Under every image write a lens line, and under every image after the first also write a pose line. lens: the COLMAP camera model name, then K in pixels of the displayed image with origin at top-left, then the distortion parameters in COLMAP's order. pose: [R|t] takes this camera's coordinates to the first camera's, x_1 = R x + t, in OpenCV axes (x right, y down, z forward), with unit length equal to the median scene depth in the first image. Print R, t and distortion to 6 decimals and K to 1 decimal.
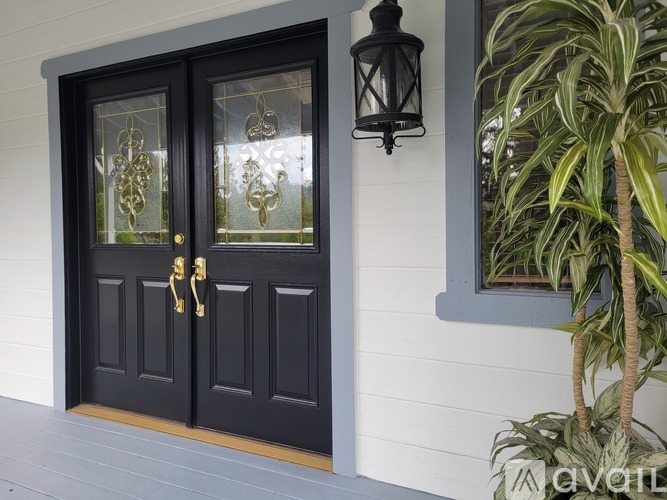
lens RADIAL K [[499.7, 0, 336.2], [0, 499.7, 236.1], [0, 0, 1]] dist [0.030111, -0.000080]
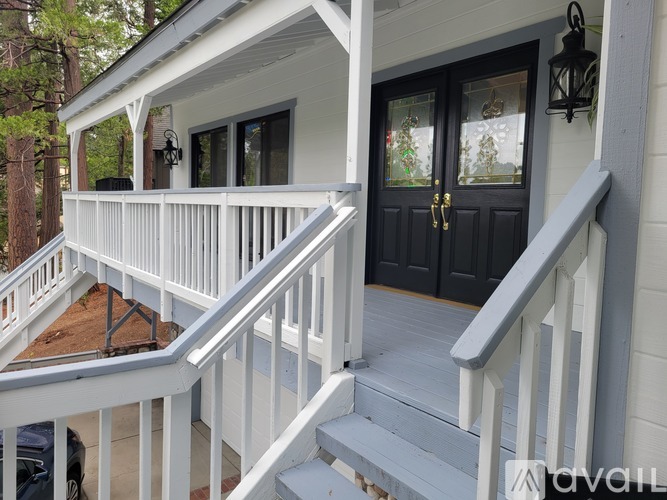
lens RADIAL K [[495.9, 0, 333.5], [0, 495.9, 250.0], [0, 0, 1]] dist [0.065239, 0.001417]
pose [[0.896402, 0.069894, -0.437696, 0.133421], [-0.038956, 0.996091, 0.079281, 0.126144], [0.441526, -0.054017, 0.895621, -0.709675]]
